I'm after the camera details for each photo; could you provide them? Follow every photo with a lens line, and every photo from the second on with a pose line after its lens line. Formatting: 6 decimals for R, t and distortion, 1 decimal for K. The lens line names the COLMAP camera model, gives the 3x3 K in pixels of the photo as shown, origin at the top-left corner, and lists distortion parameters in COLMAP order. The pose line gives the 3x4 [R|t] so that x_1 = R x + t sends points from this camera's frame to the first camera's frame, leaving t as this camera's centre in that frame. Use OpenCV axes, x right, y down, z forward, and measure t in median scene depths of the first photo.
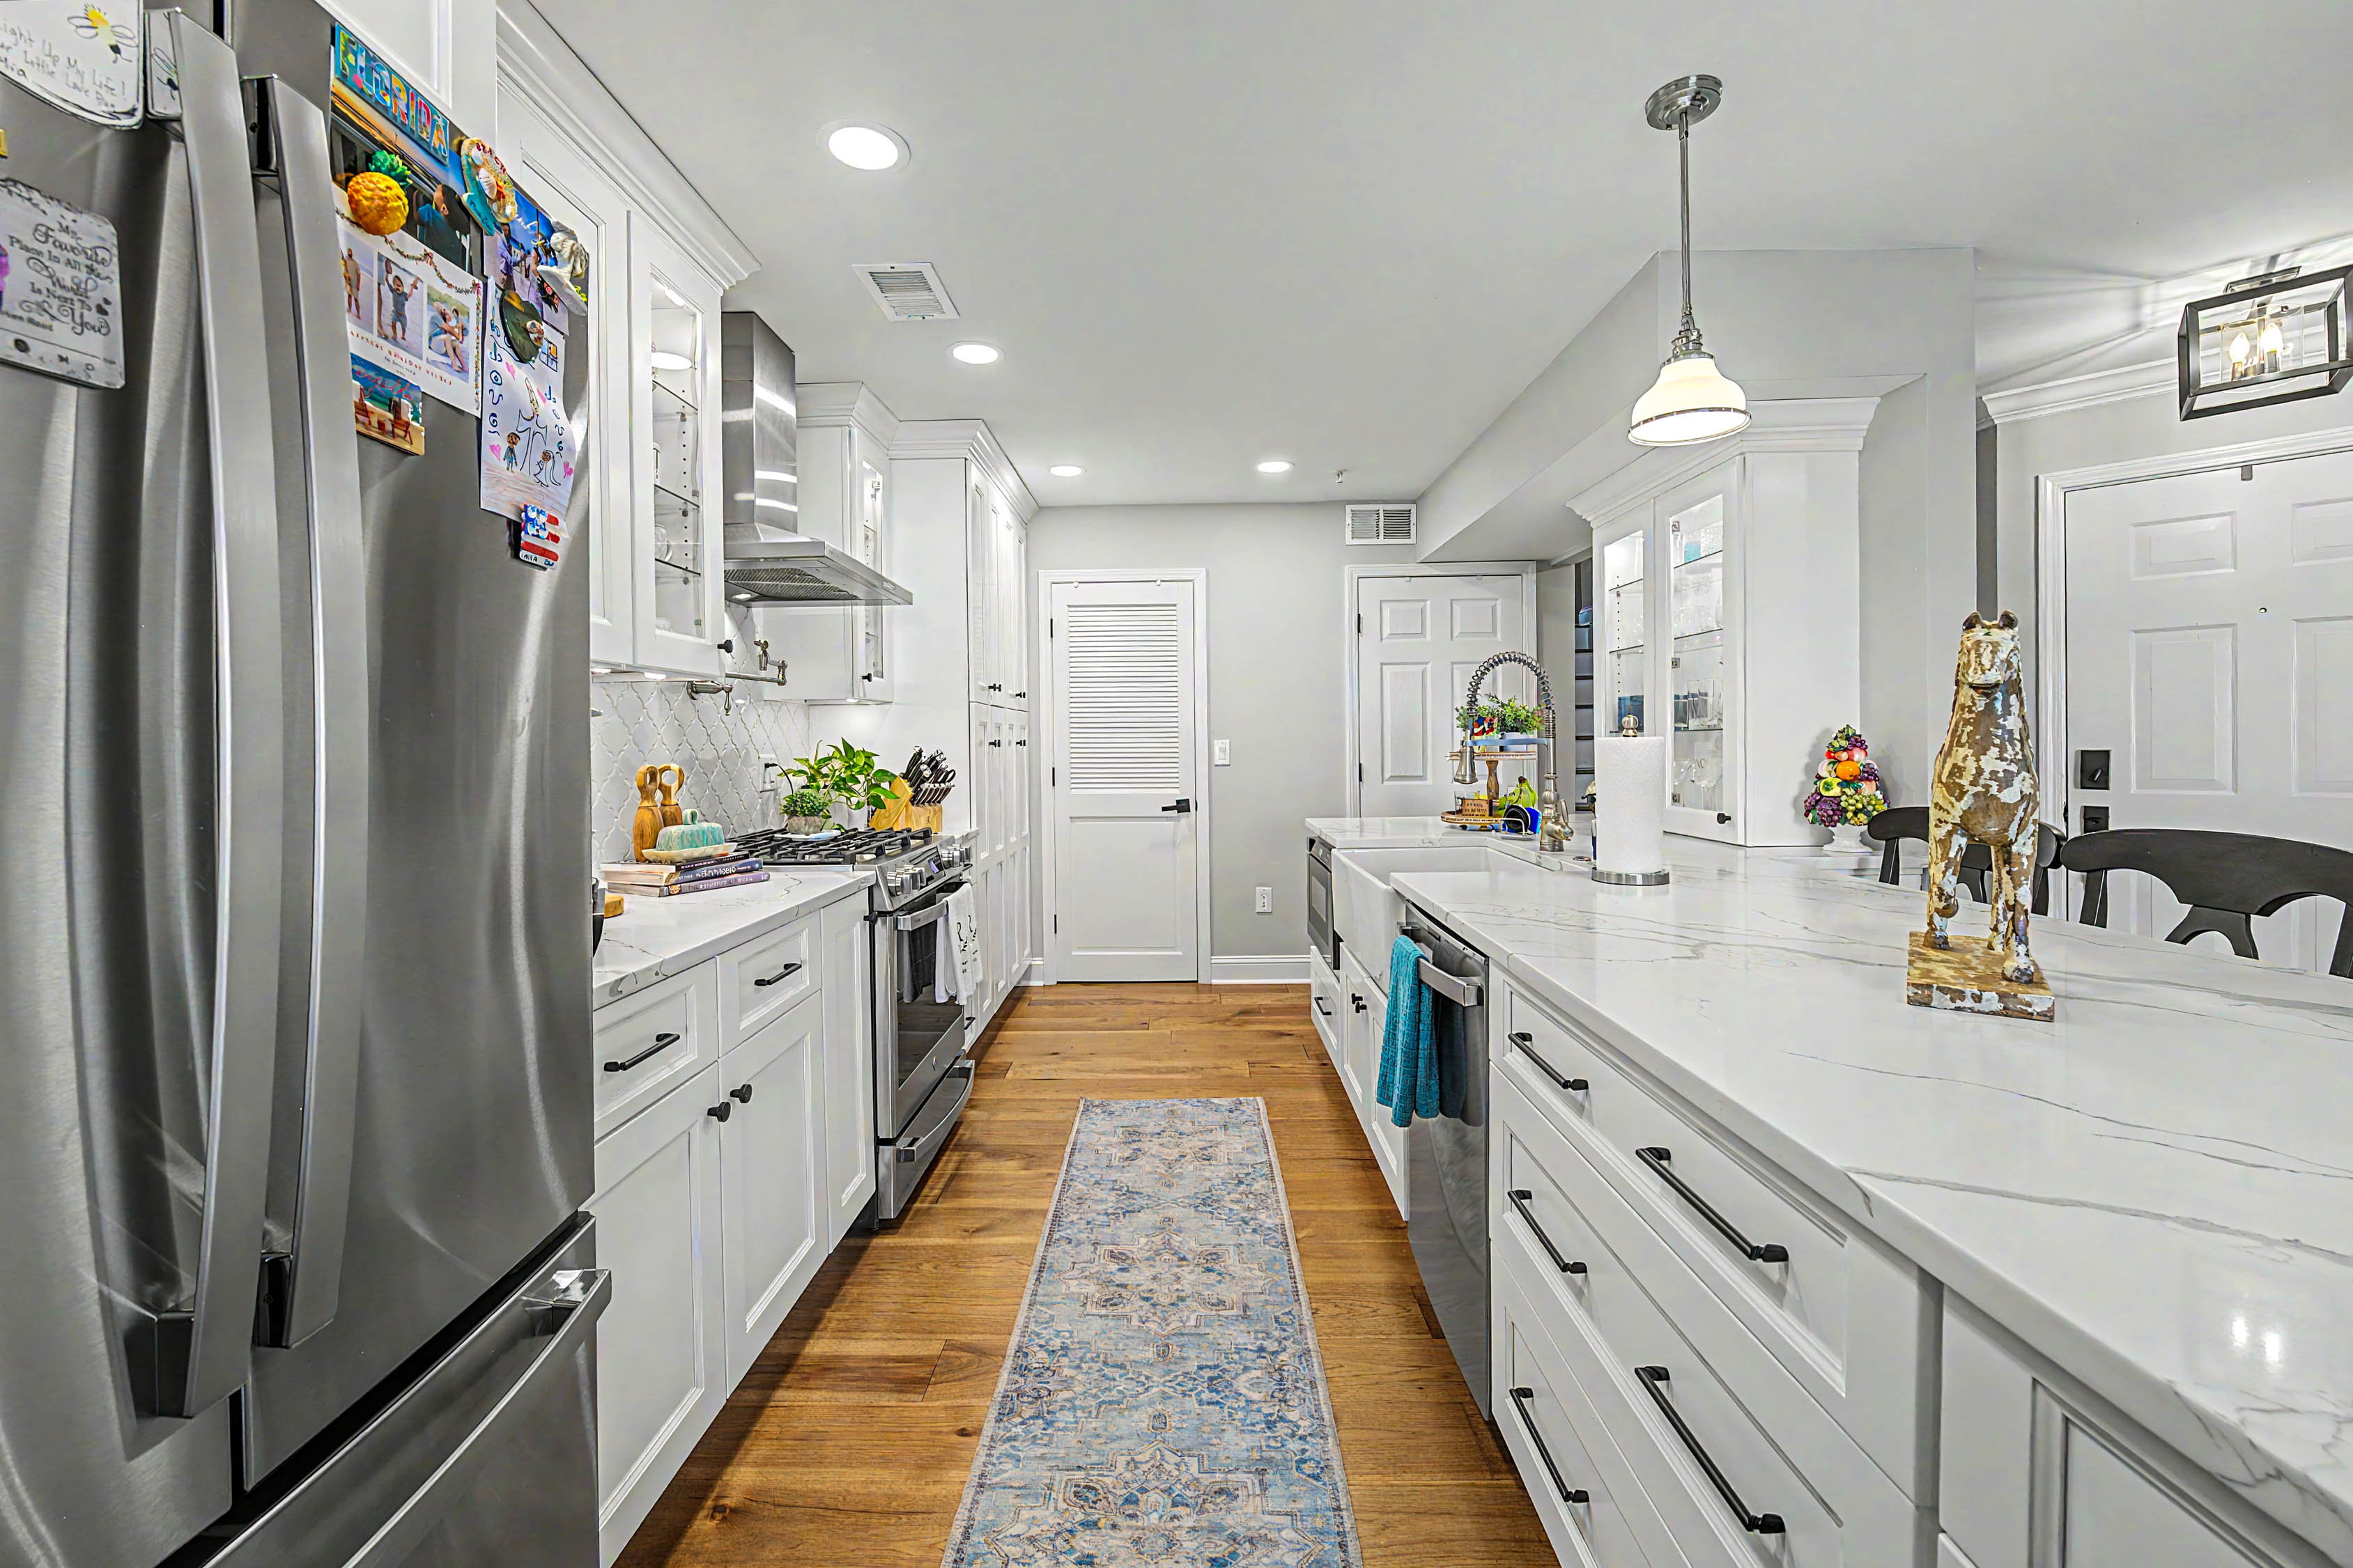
lens RADIAL K [[952.3, 0, 1165.4], [0, 952.3, 754.0], [0, 0, 1]] dist [-0.007138, 0.000382]
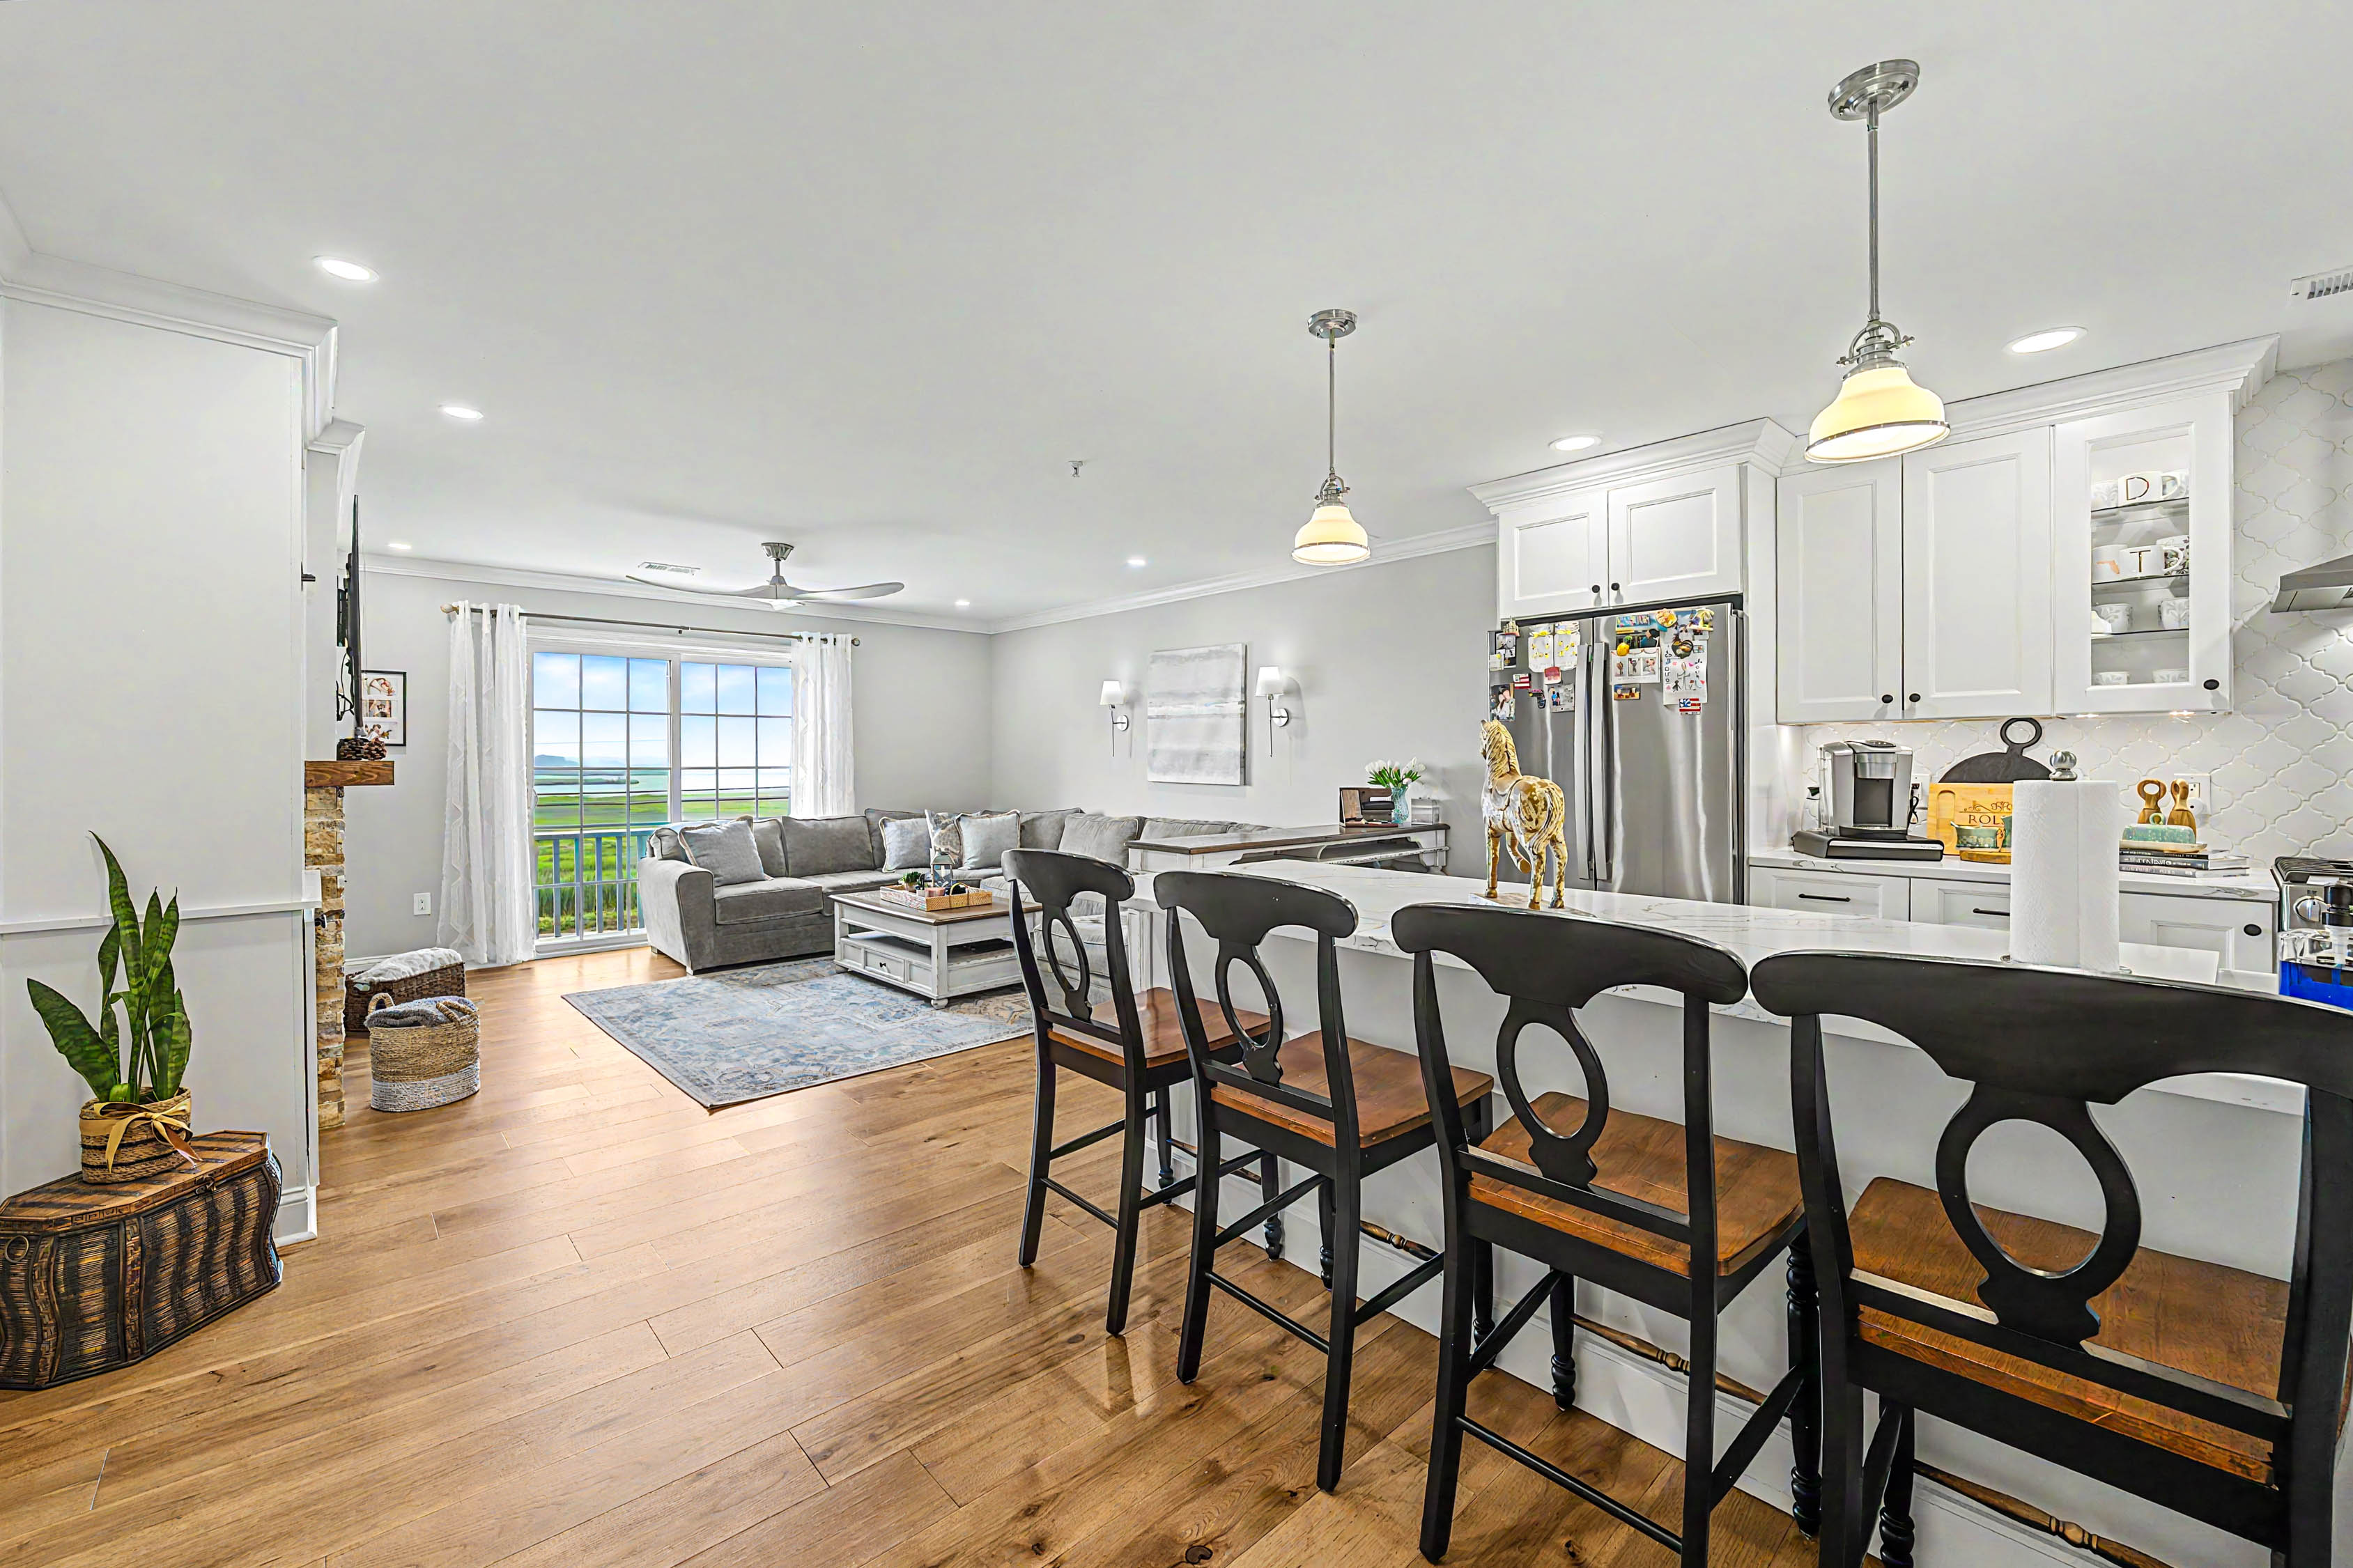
lens RADIAL K [[954.2, 0, 1163.7], [0, 954.2, 764.8], [0, 0, 1]] dist [-0.008634, -0.000181]
pose [[-0.731199, 0.020548, -0.681854, 1.203329], [0.007240, 0.999724, 0.022363, -0.041322], [0.682125, 0.011415, -0.731146, 0.864230]]
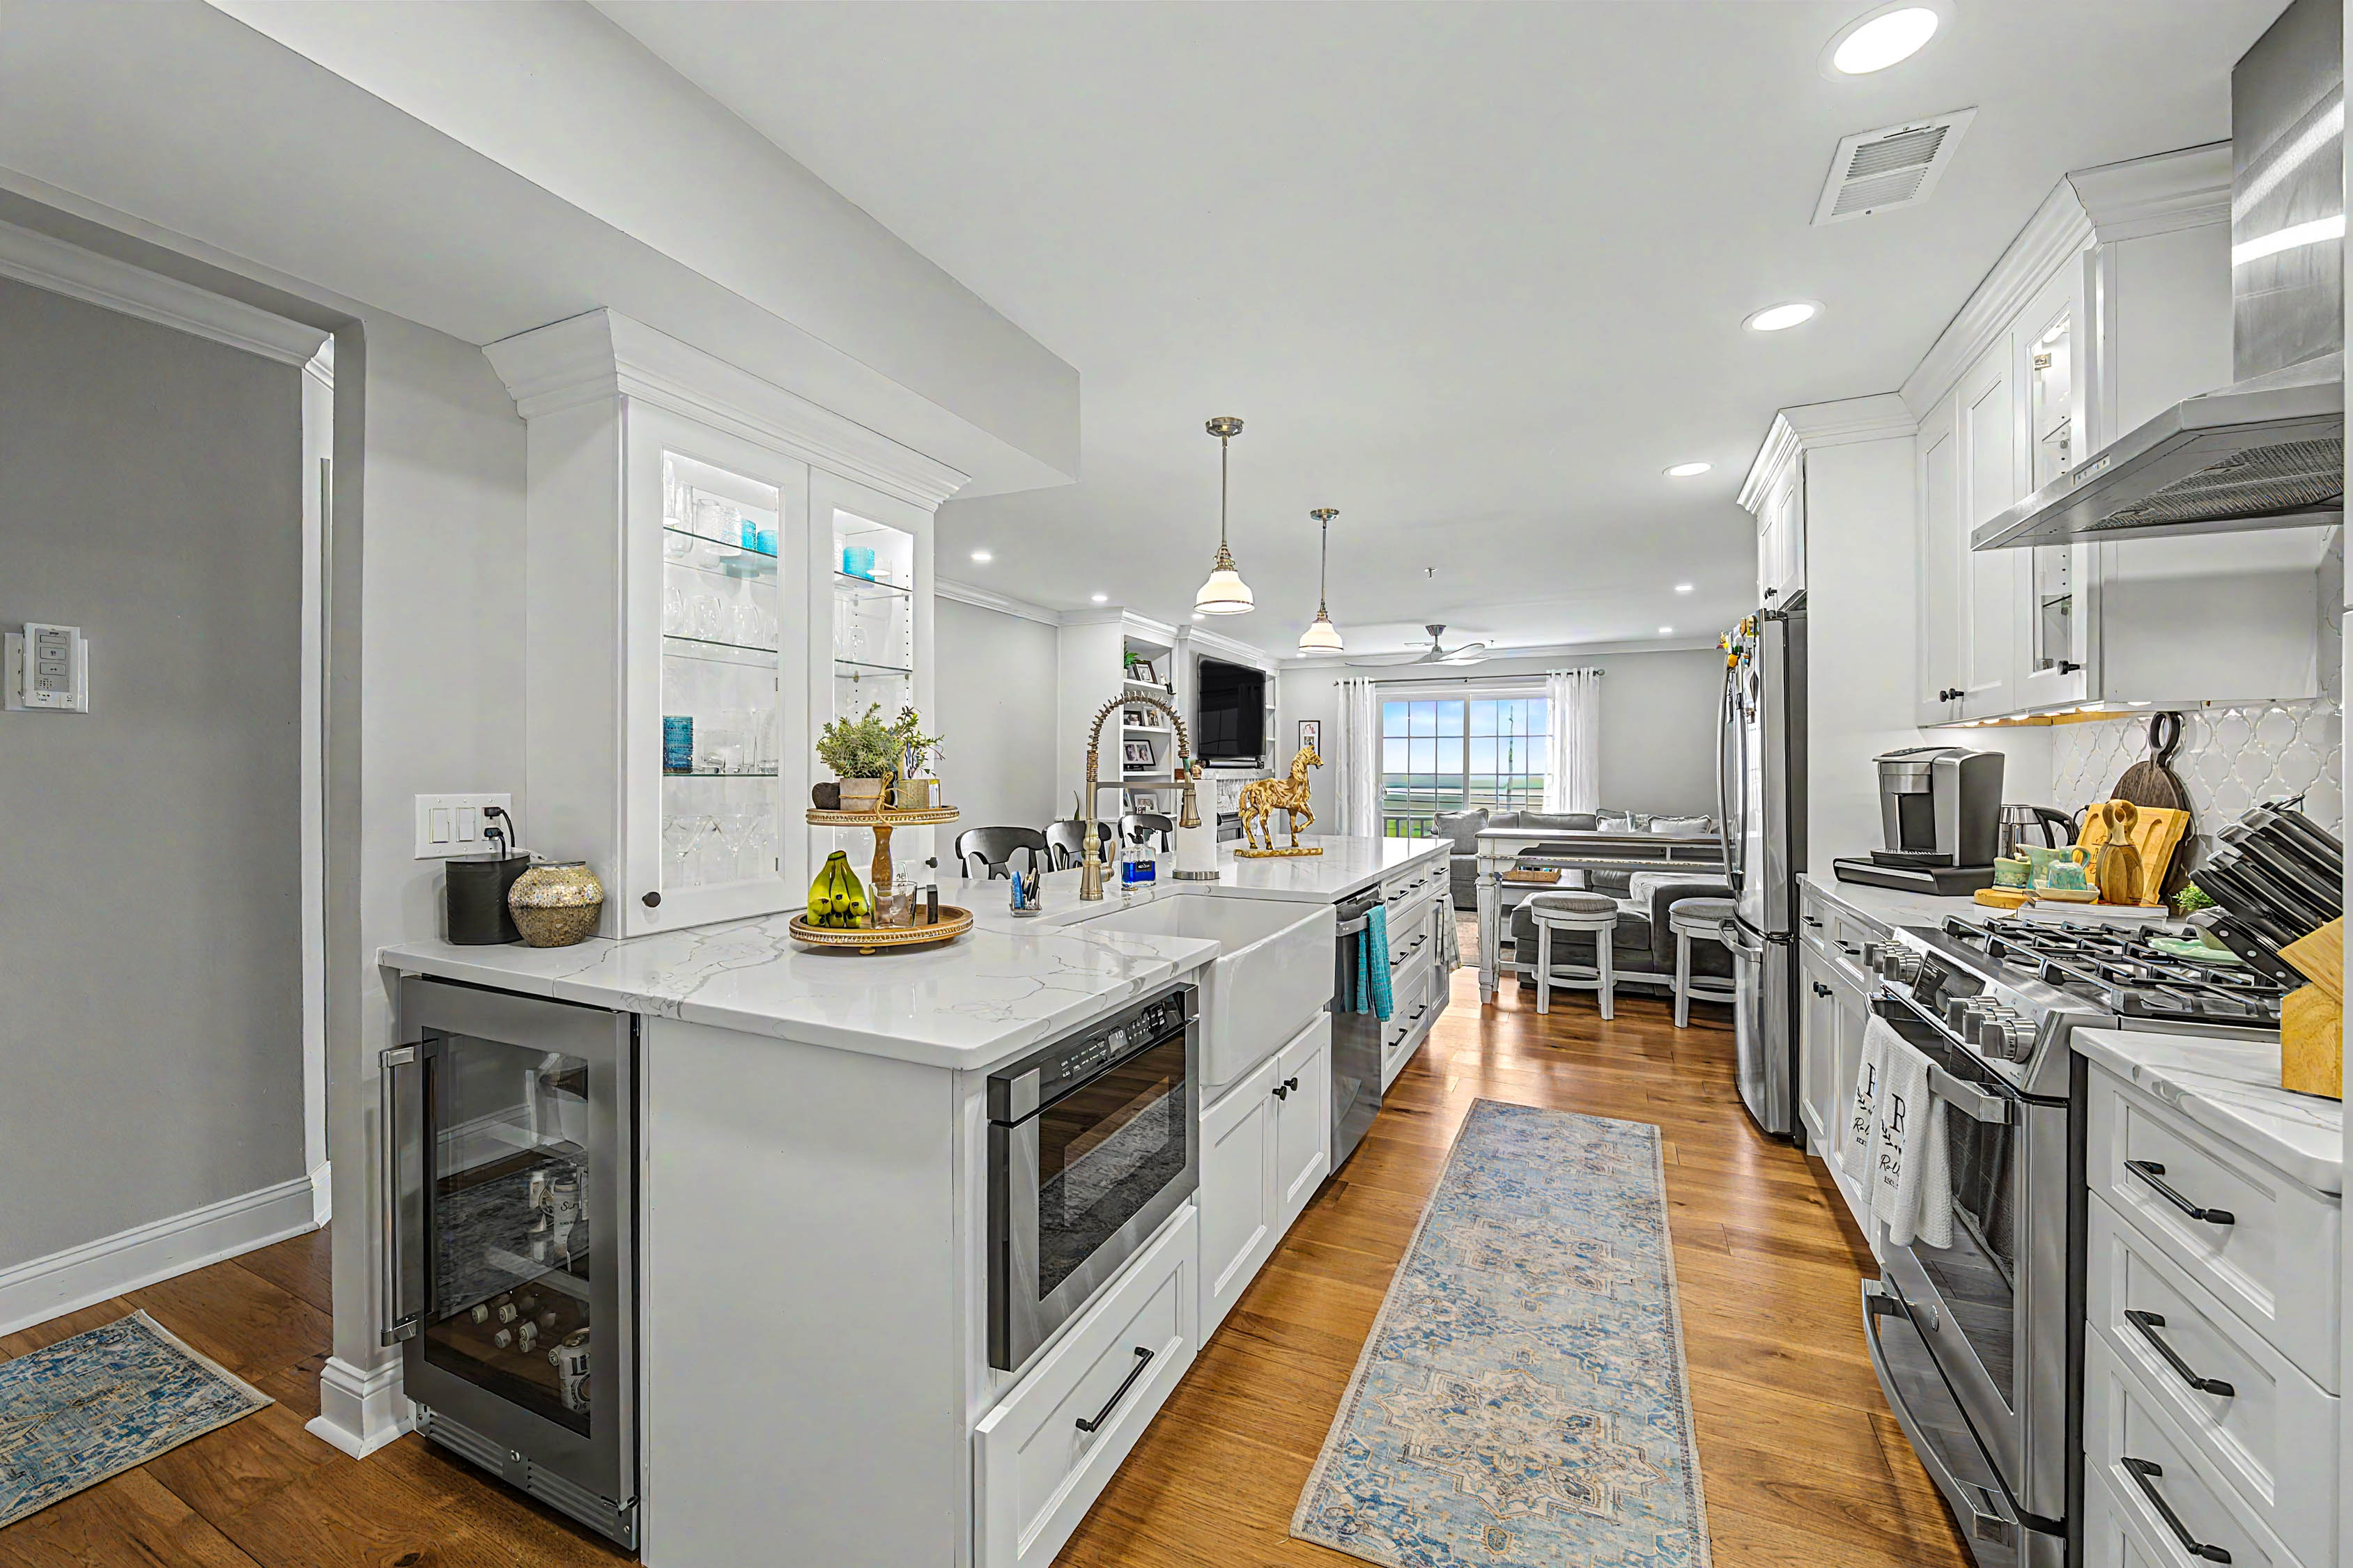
lens RADIAL K [[925.1, 0, 1171.1], [0, 925.1, 777.7], [0, 0, 1]] dist [-0.000876, -0.000312]
pose [[-0.911028, 0.012927, 0.412142, -0.054012], [0.019239, 0.999753, 0.011170, -0.033054], [-0.411896, 0.018105, -0.911051, 1.887523]]
